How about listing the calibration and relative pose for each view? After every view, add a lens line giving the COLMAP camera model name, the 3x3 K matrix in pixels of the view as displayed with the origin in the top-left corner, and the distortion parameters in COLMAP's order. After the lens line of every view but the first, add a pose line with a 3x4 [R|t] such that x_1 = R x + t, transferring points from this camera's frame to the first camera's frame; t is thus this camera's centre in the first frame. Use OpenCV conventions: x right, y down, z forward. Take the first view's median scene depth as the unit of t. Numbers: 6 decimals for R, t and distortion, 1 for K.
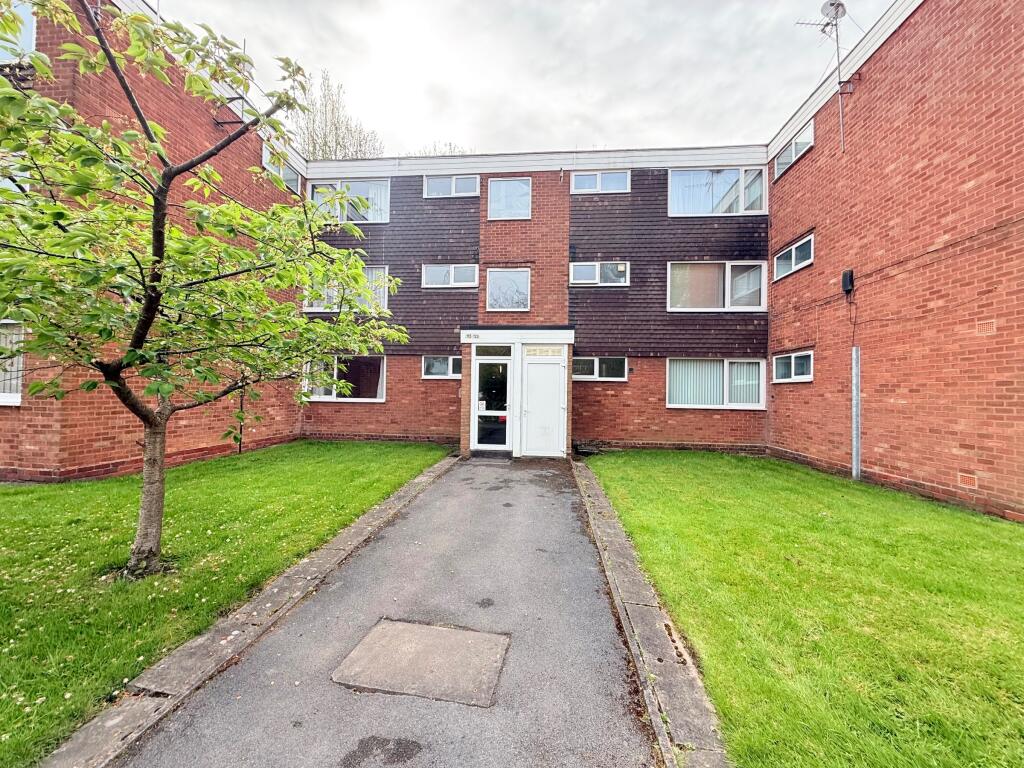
lens RADIAL K [[406.0, 0, 508.8], [0, 406.0, 385.1], [0, 0, 1]] dist [-0.000260, -0.000512]
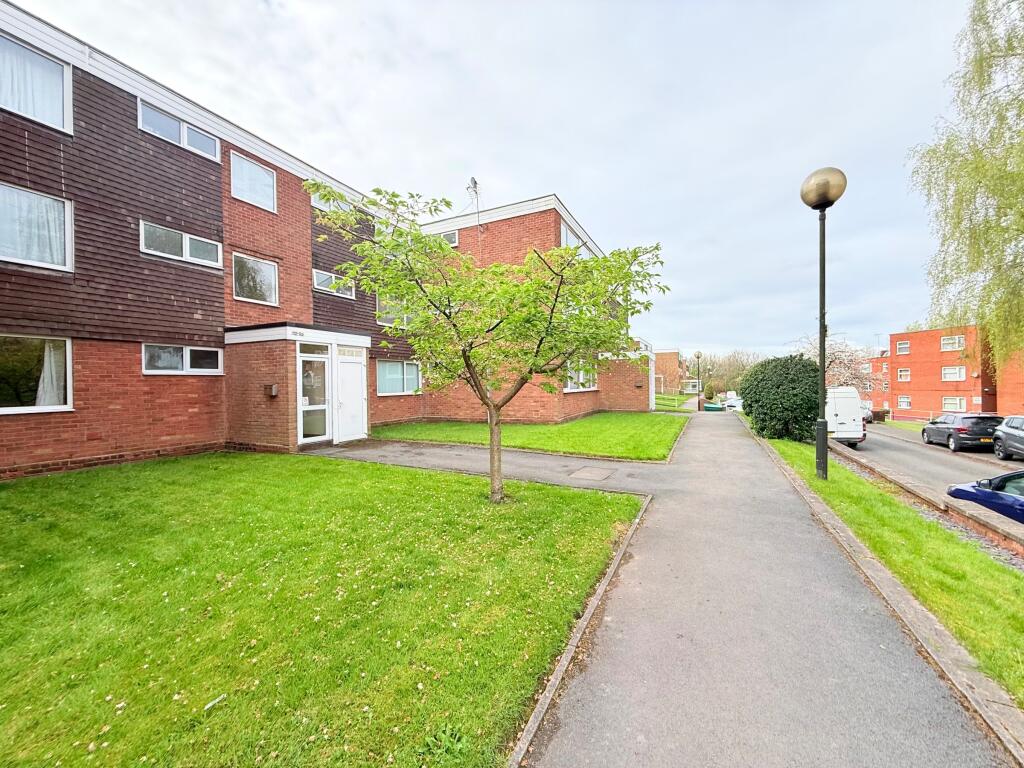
lens RADIAL K [[406.0, 0, 508.8], [0, 406.0, 385.1], [0, 0, 1]] dist [-0.000260, -0.000512]
pose [[0.356542, -0.026070, 0.933916, -0.713547], [0.004868, 0.999649, 0.026047, -0.013079], [-0.934267, -0.004741, 0.356543, 0.116781]]
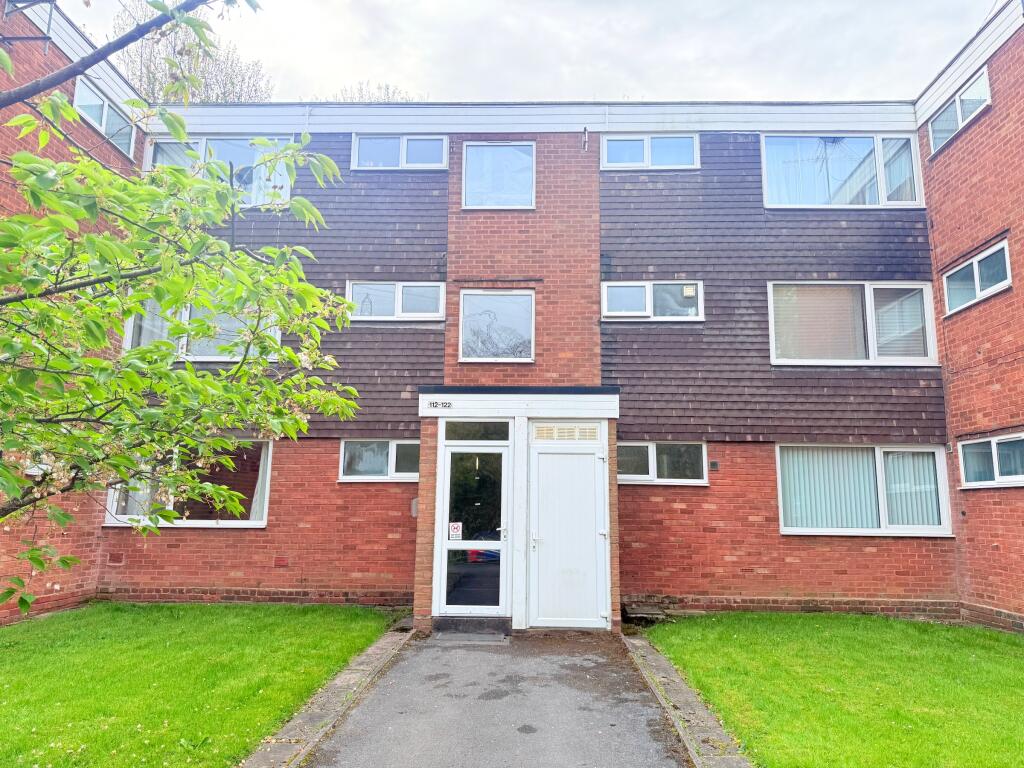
lens RADIAL K [[711.3, 0, 514.9], [0, 711.3, 381.8], [0, 0, 1]] dist [0.086085, -0.122367]
pose [[0.998120, 0.005935, 0.060997, -0.038499], [0.003457, 0.988260, -0.152742, -0.000943], [-0.061187, 0.152666, 0.986382, 0.013465]]
